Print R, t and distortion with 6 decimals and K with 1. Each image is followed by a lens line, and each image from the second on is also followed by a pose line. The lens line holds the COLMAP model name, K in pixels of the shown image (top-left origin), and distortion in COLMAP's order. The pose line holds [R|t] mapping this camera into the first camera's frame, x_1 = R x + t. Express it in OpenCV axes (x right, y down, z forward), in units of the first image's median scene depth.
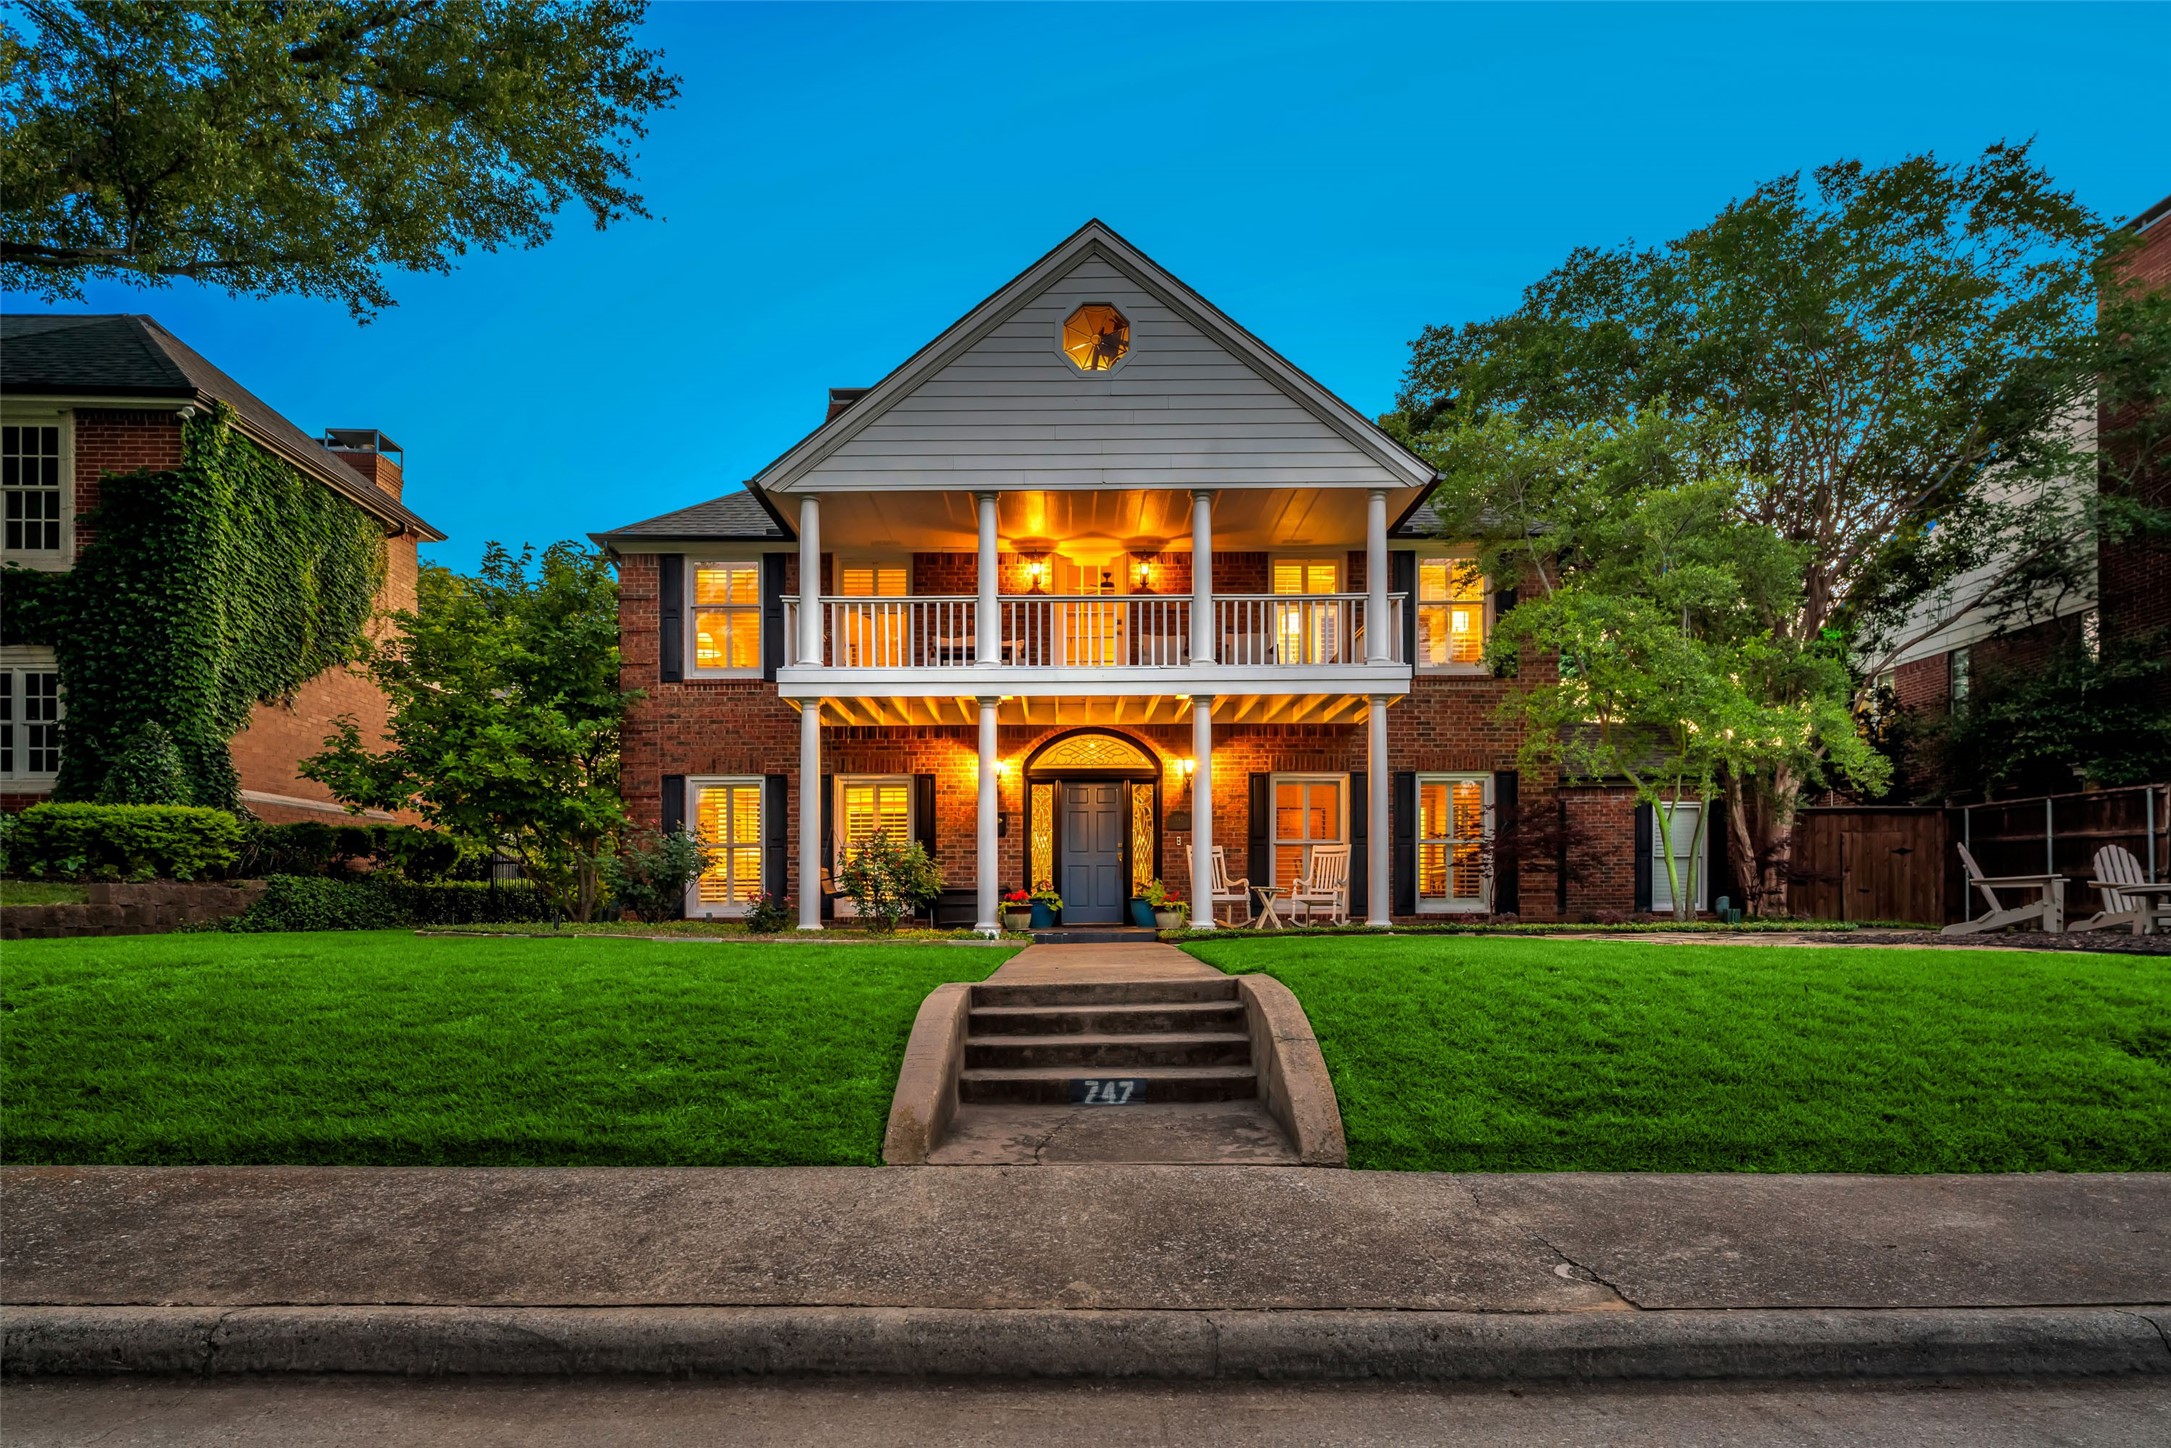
lens RADIAL K [[1171.7, 0, 1083.2], [0, 1171.7, 902.5], [0, 0, 1]] dist [-0.001962, 0.000185]
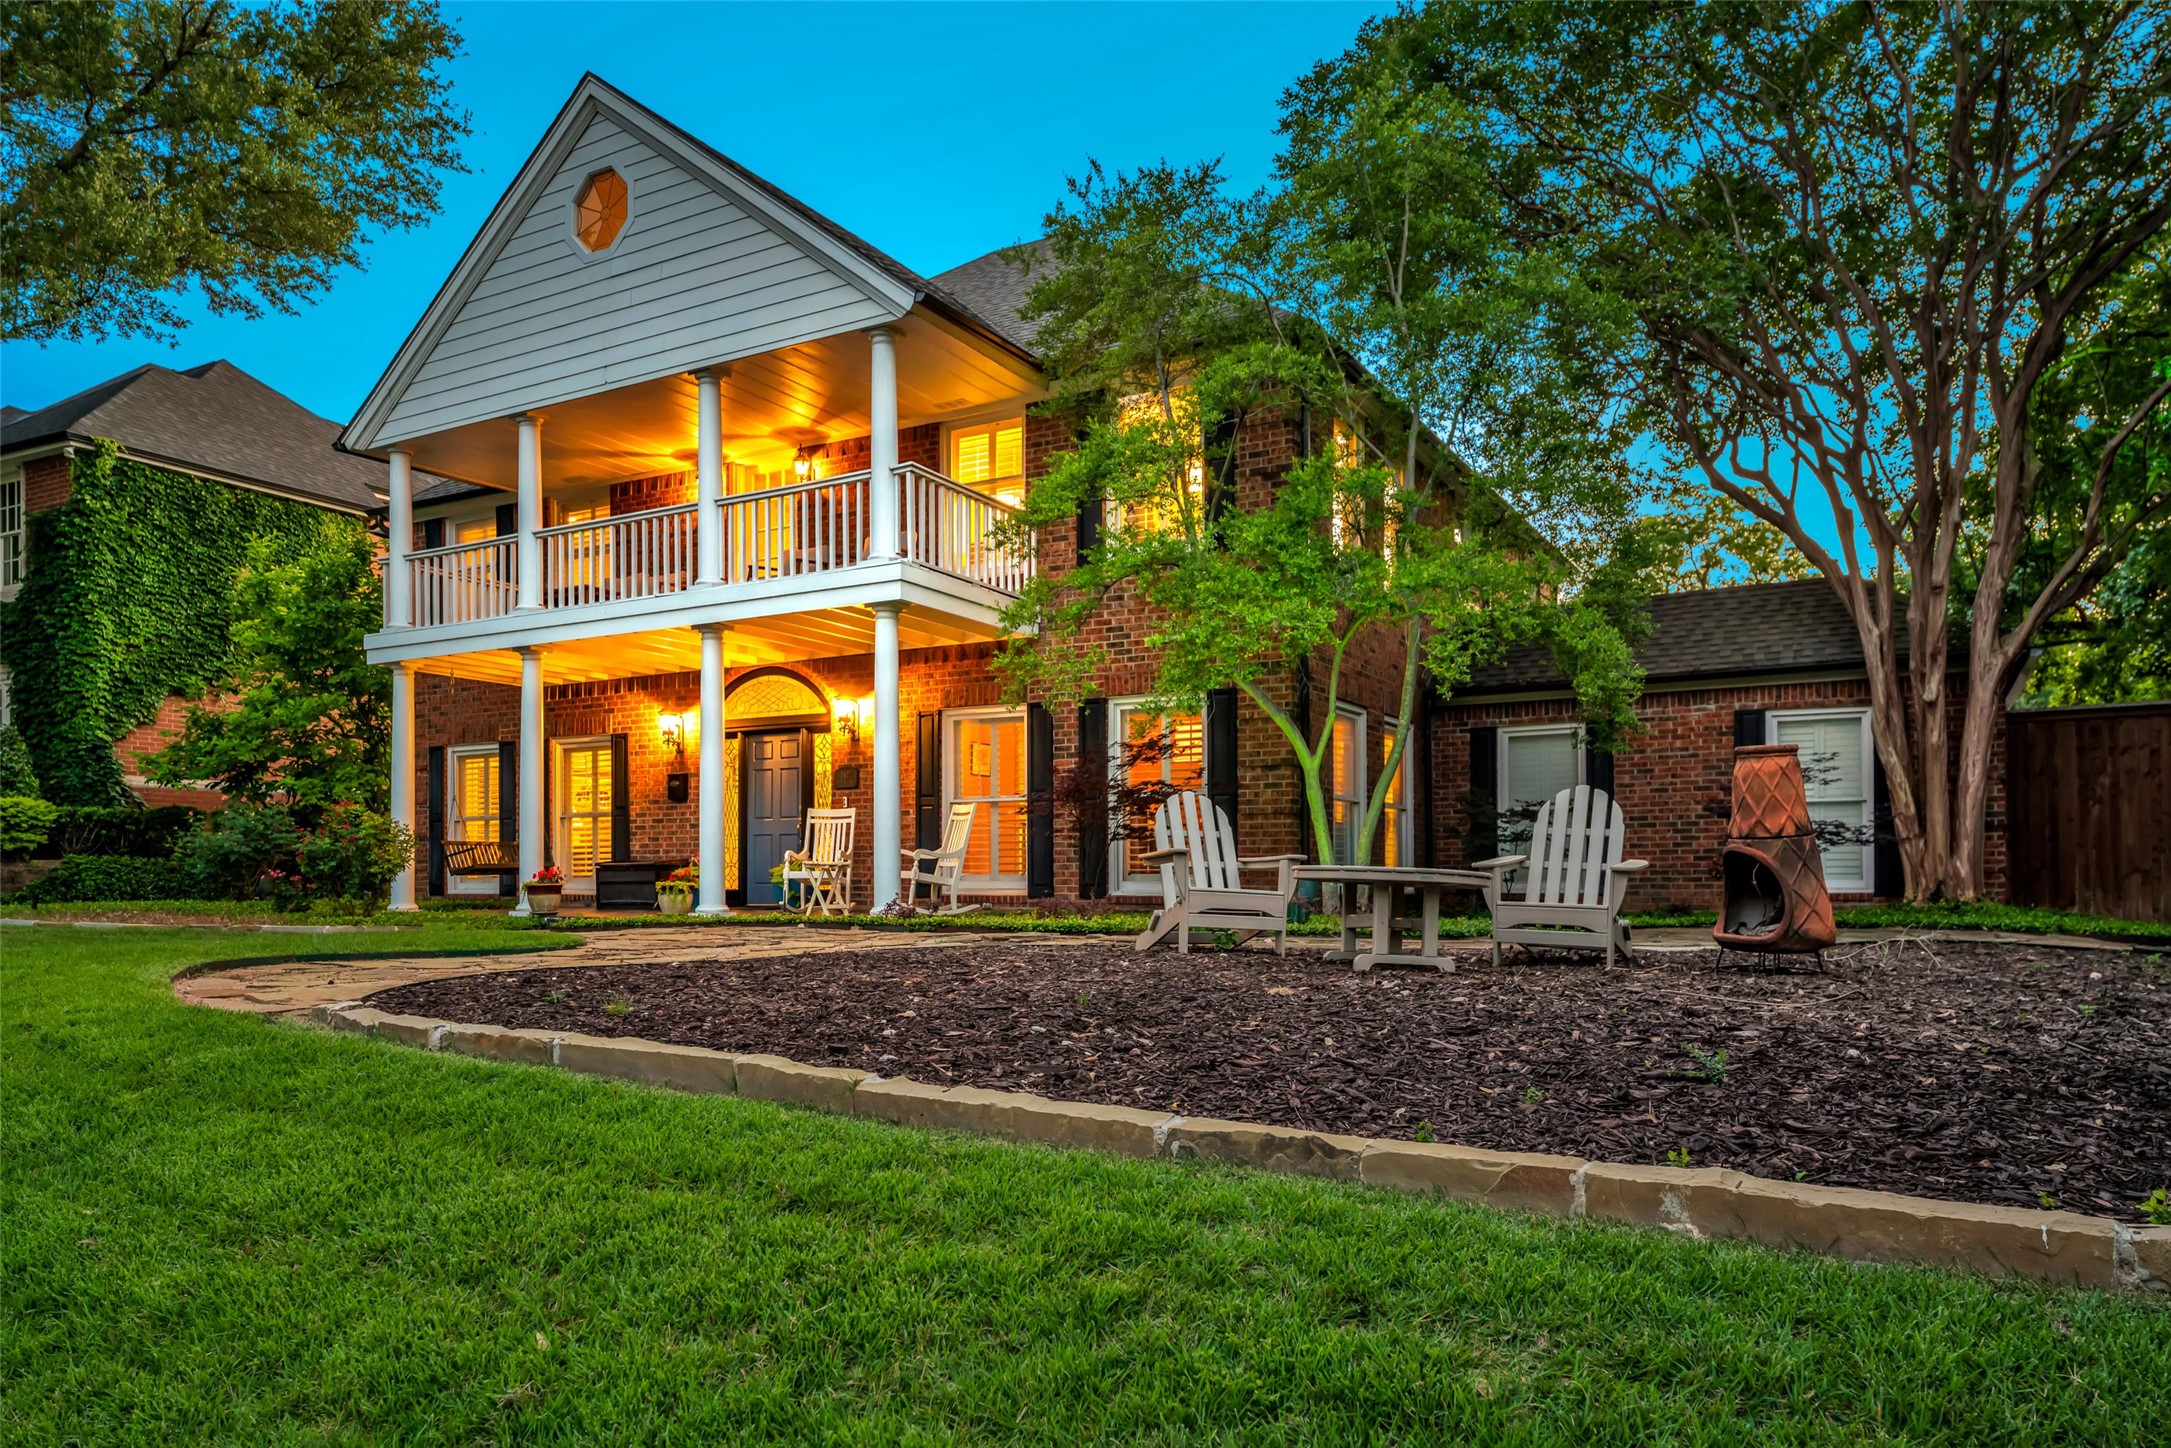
lens RADIAL K [[1450.2, 0, 1087.3], [0, 1450.2, 895.7], [0, 0, 1]] dist [0.004427, -0.000963]
pose [[0.867813, 0.007246, -0.496837, 0.721973], [-0.000021, 0.999894, 0.014546, -0.002739], [0.496890, -0.012613, 0.867722, 0.220578]]
